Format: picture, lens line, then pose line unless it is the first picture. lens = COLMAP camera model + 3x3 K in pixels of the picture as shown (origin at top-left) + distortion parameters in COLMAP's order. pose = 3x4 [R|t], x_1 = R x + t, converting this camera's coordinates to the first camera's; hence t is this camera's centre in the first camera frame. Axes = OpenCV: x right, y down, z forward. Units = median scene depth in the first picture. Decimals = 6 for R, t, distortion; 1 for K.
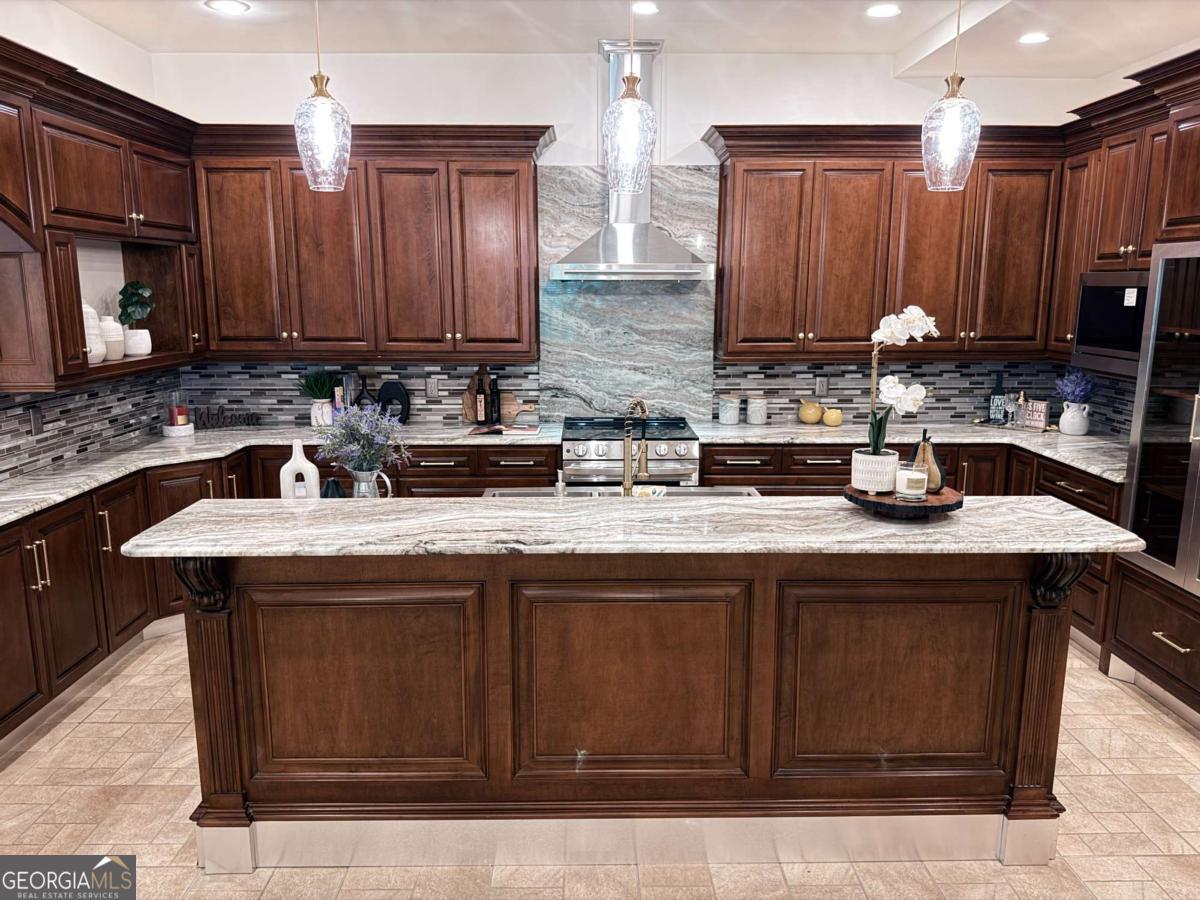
lens RADIAL K [[843.2, 0, 598.0], [0, 843.2, 454.7], [0, 0, 1]] dist [0.058458, -0.077267]
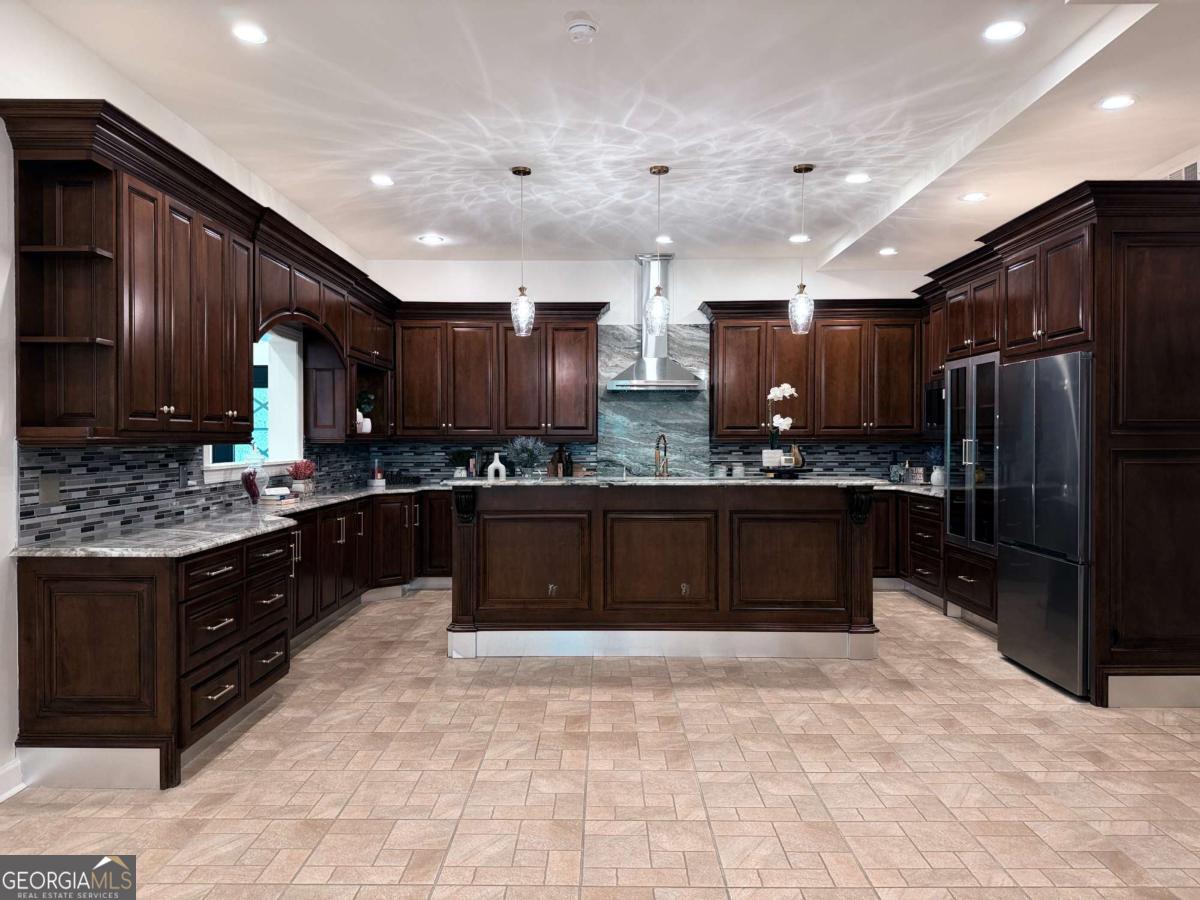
lens RADIAL K [[843.2, 0, 591.8], [0, 843.2, 454.1], [0, 0, 1]] dist [0.058458, -0.077267]
pose [[0.999511, -0.001396, -0.031242, -0.034427], [-0.004104, 0.984507, -0.175298, 0.200326], [0.031002, 0.175341, 0.984020, -0.586385]]
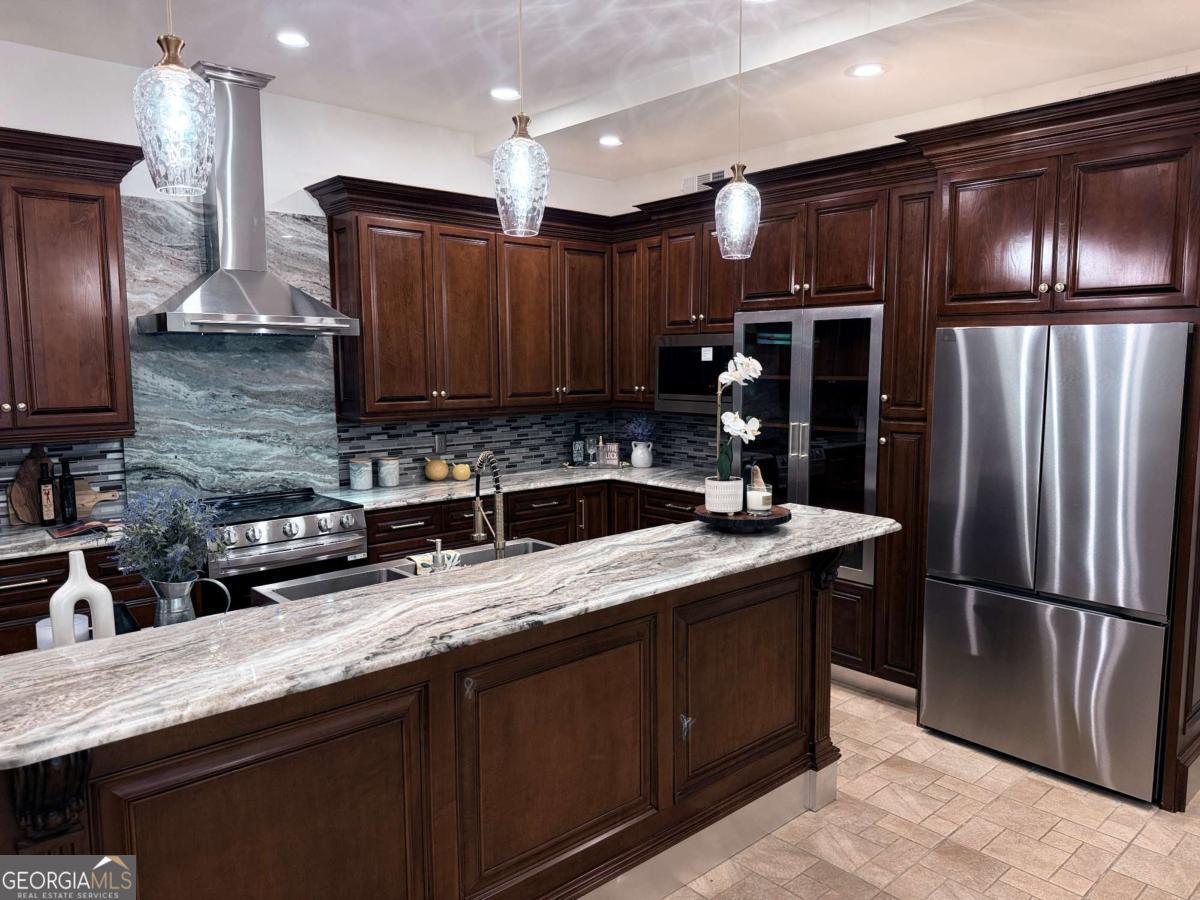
lens RADIAL K [[843.2, 0, 602.3], [0, 843.2, 448.8], [0, 0, 1]] dist [0.058458, -0.077267]
pose [[0.754274, -0.072201, 0.652578, -0.276918], [0.129339, 0.990798, -0.039874, -0.009935], [-0.643695, 0.114479, 0.756671, 0.124552]]
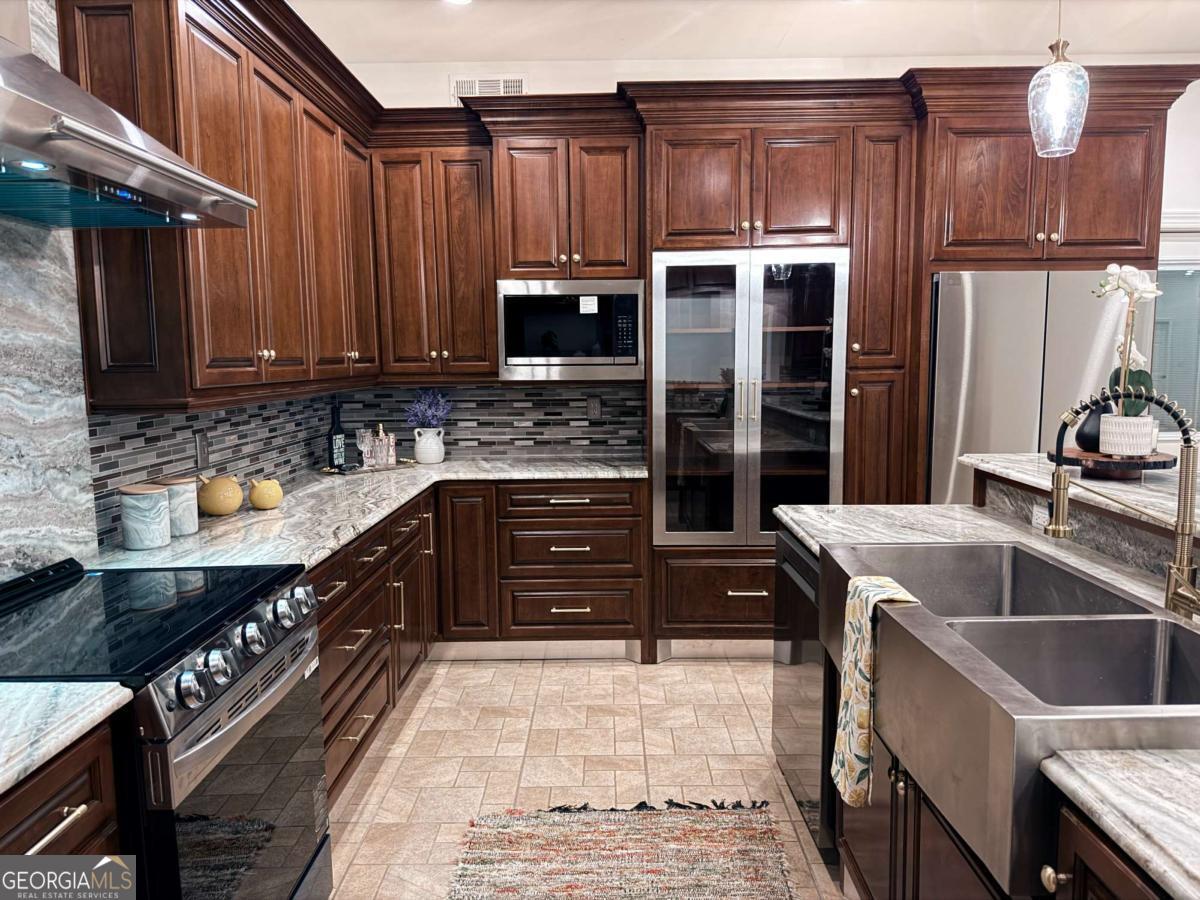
lens RADIAL K [[843.2, 0, 601.4], [0, 843.2, 453.2], [0, 0, 1]] dist [0.058458, -0.077267]
pose [[0.025286, -0.115744, 0.992957, -0.330599], [0.202817, 0.973212, 0.108278, -0.095634], [-0.978890, 0.198651, 0.048084, 0.793065]]
